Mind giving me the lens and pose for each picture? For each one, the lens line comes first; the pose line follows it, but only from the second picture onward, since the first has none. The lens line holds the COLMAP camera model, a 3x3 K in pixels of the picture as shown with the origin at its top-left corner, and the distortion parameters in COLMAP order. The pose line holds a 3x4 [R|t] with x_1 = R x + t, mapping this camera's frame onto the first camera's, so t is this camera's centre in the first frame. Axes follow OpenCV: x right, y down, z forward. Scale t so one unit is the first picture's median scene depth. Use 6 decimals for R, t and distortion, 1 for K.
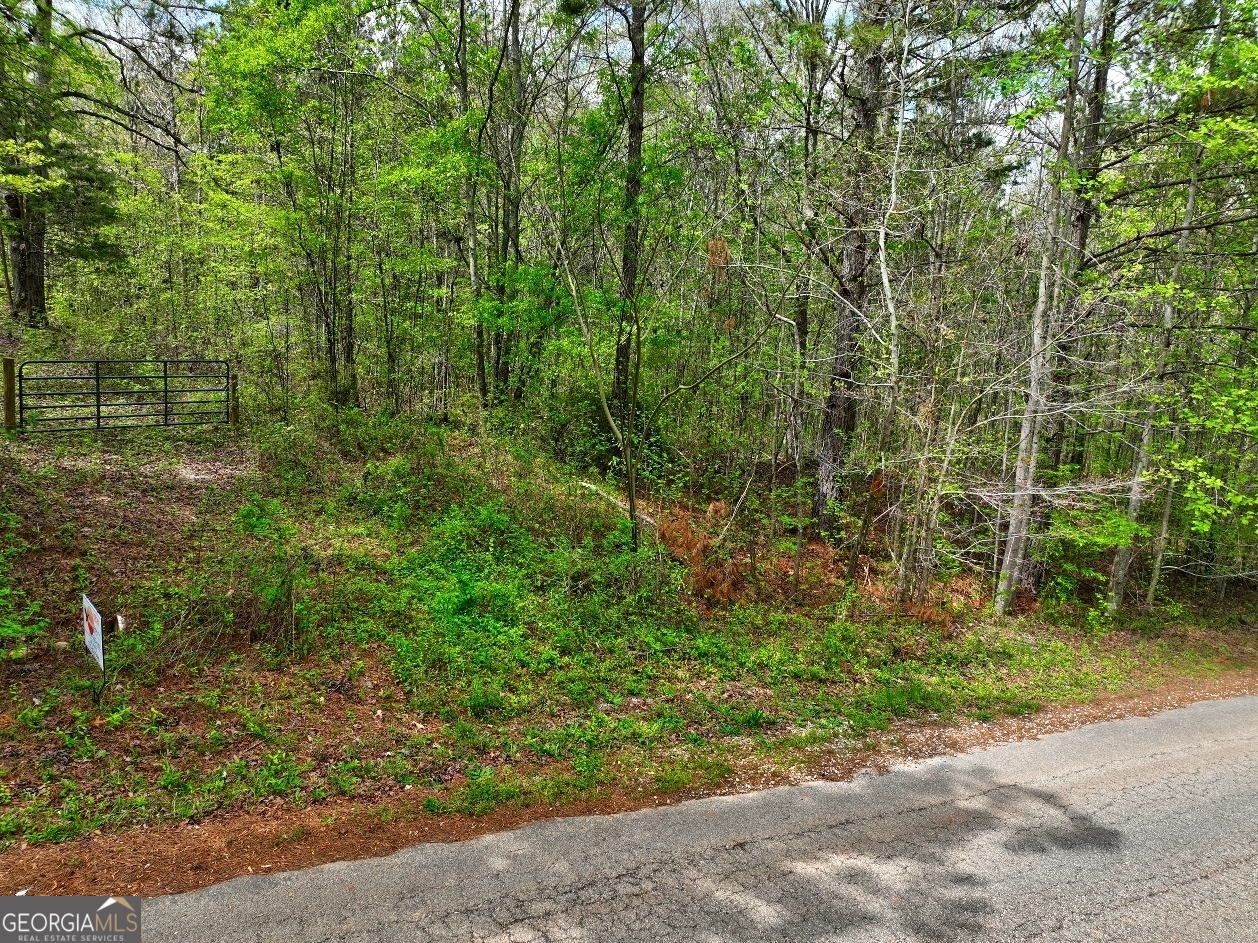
lens RADIAL K [[893.2, 0, 620.4], [0, 893.2, 473.2], [0, 0, 1]] dist [-0.001989, 0.017820]
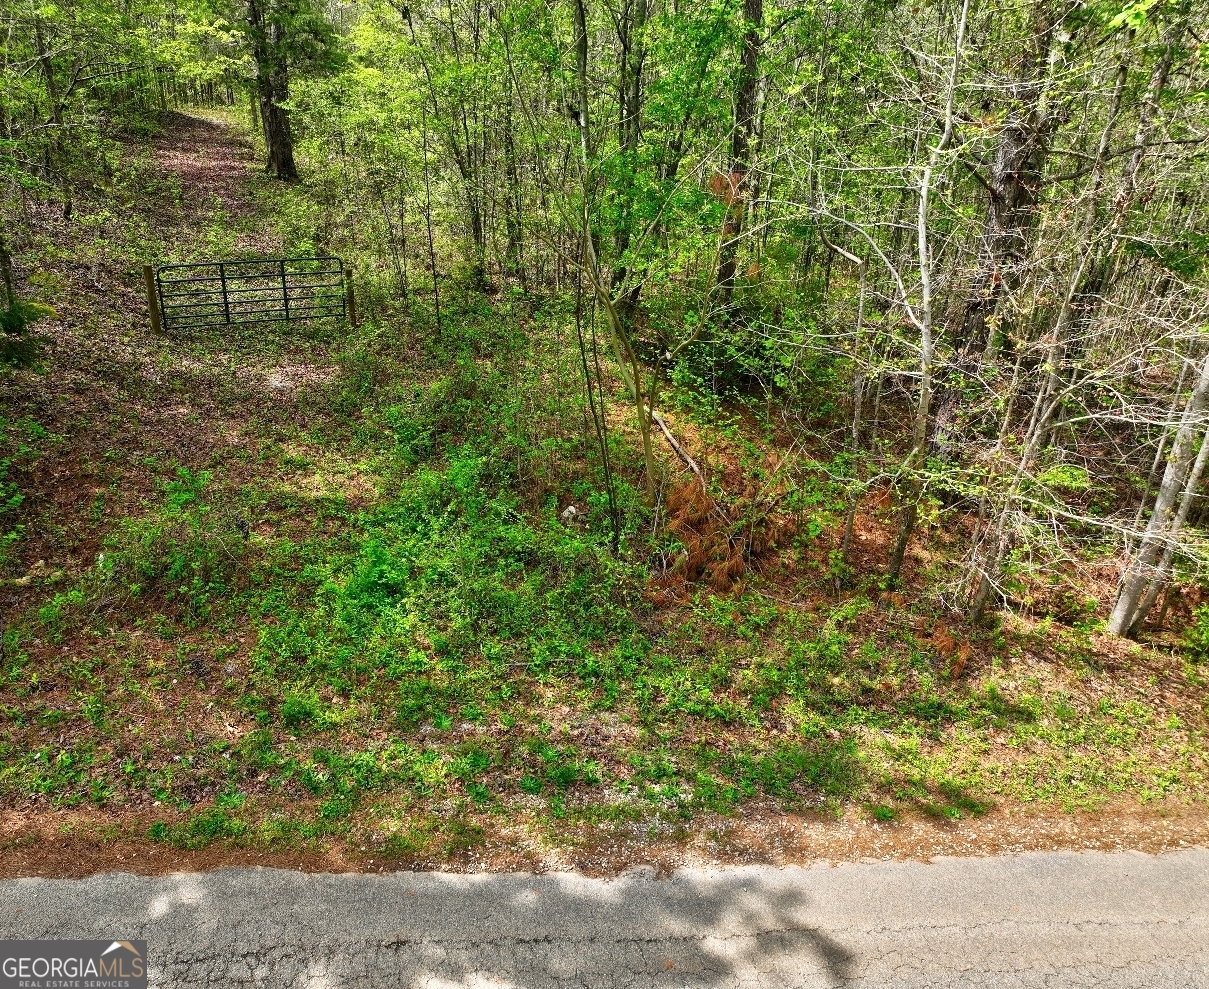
lens RADIAL K [[895.3, 0, 549.2], [0, 895.3, 510.2], [0, 0, 1]] dist [0.000987, 0.012871]
pose [[0.916383, 0.137838, -0.375823, 0.499608], [-0.039916, 0.965632, 0.256830, -0.268513], [0.398308, -0.220353, 0.890391, 0.225465]]
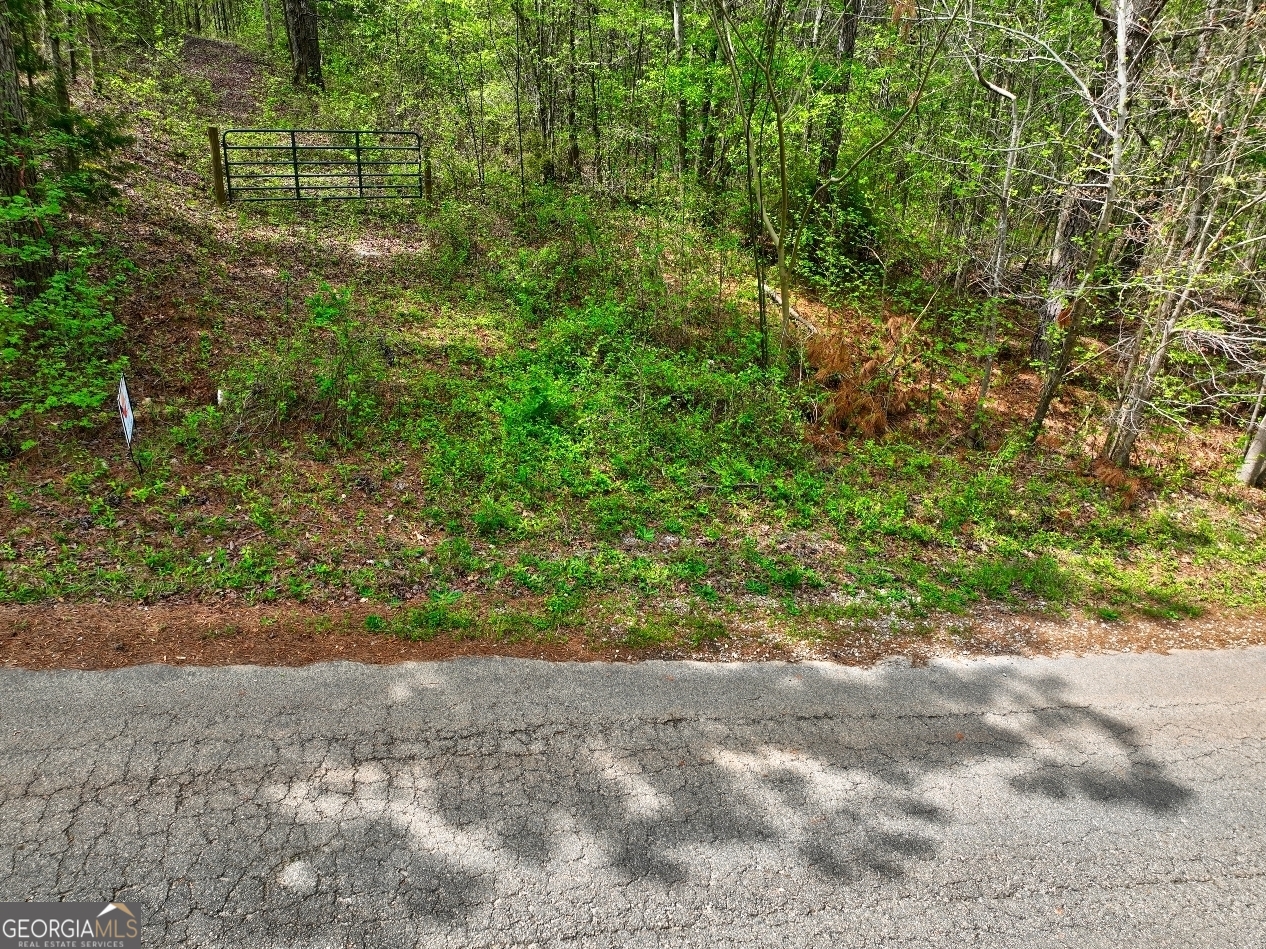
lens RADIAL K [[898.8, 0, 636.3], [0, 898.8, 477.9], [0, 0, 1]] dist [-0.001989, 0.017820]
pose [[0.950489, 0.127583, -0.283360, 0.268273], [-0.055505, 0.966873, 0.249151, -0.039794], [0.305760, -0.221087, 0.926084, 0.162326]]
